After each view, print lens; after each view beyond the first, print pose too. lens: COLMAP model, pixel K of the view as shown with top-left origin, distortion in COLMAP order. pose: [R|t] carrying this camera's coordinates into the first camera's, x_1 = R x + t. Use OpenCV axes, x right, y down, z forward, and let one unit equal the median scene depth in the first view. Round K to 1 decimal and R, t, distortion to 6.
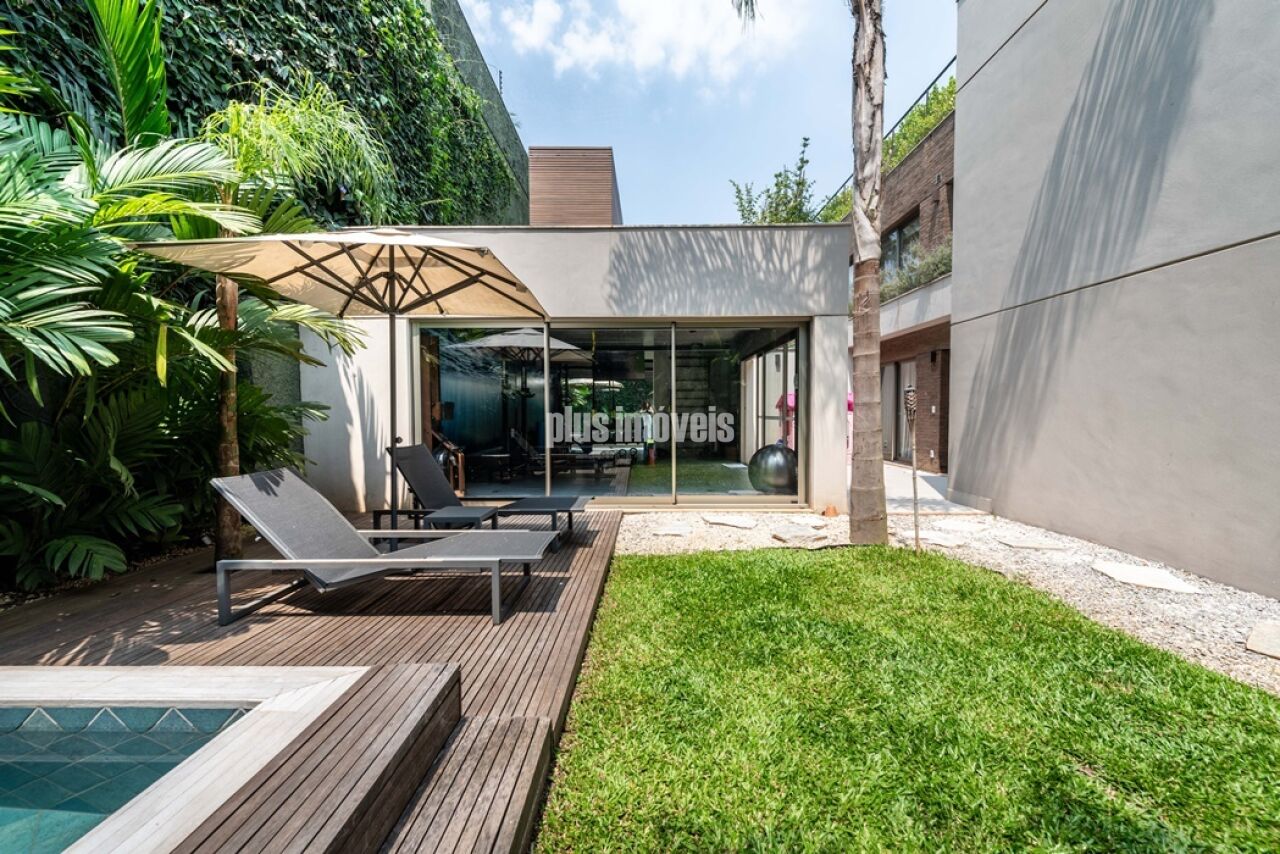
lens RADIAL K [[505.3, 0, 640.0], [0, 505.3, 427.0], [0, 0, 1]] dist [0.011192, 0.000054]
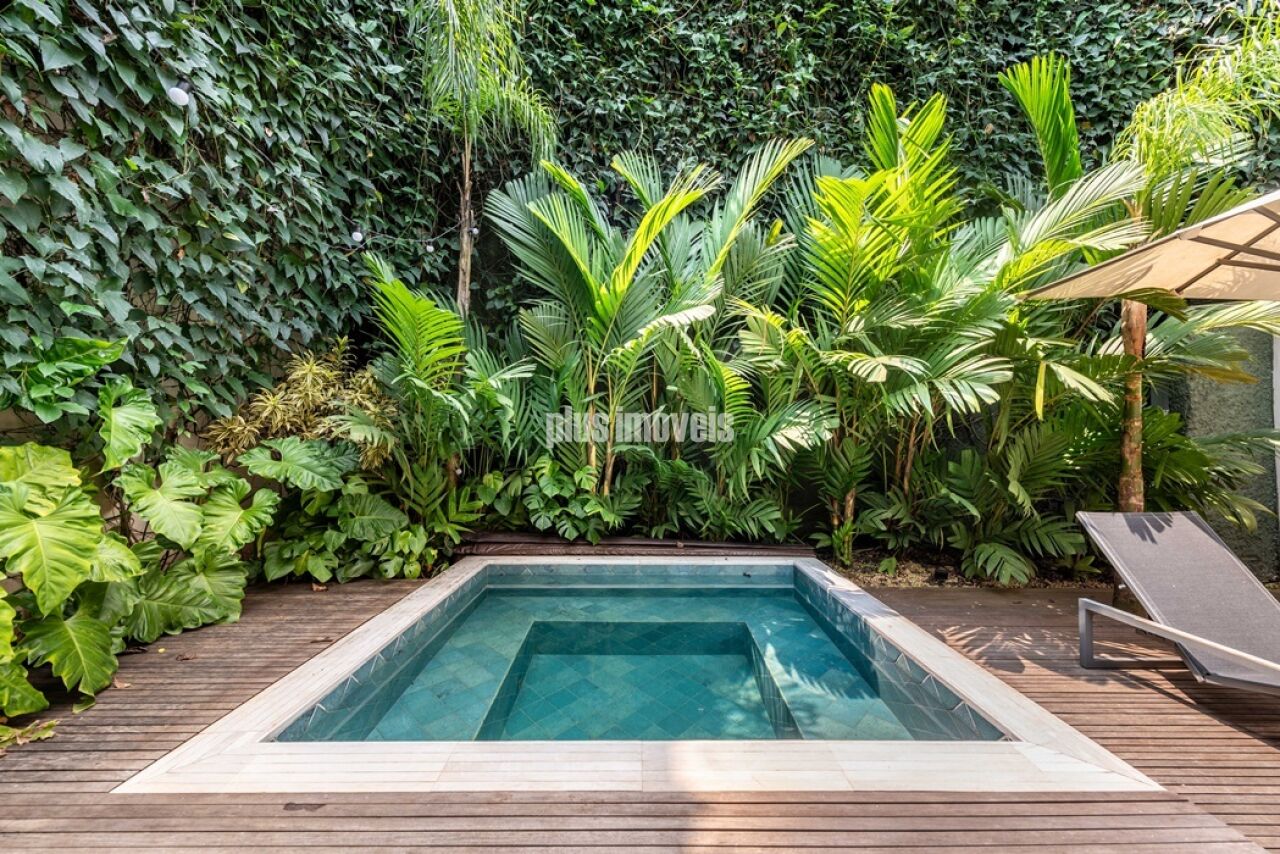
lens RADIAL K [[519.3, 0, 635.6], [0, 519.3, 433.3], [0, 0, 1]] dist [0.002175, 0.000105]
pose [[0.025455, -0.010664, -0.999619, 0.128948], [-0.034364, 0.999343, -0.011536, -0.007485], [0.999085, 0.034644, 0.025071, 0.114033]]
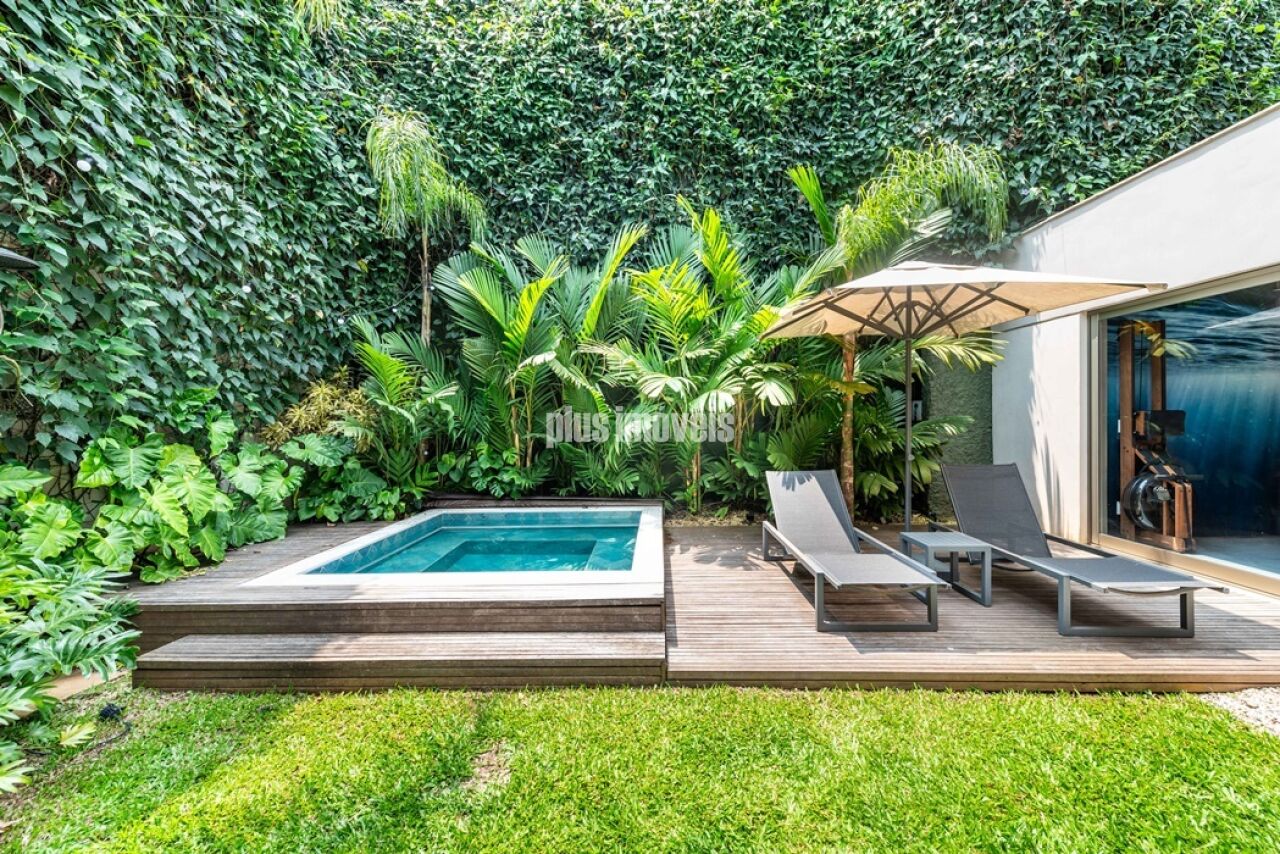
lens RADIAL K [[505.3, 0, 640.0], [0, 505.3, 427.0], [0, 0, 1]] dist [0.011192, 0.000054]
pose [[-0.004286, 0.022064, -0.999747, 0.762349], [-0.016007, 0.999627, 0.022129, -0.069046], [0.999863, 0.016098, -0.003931, 0.559389]]
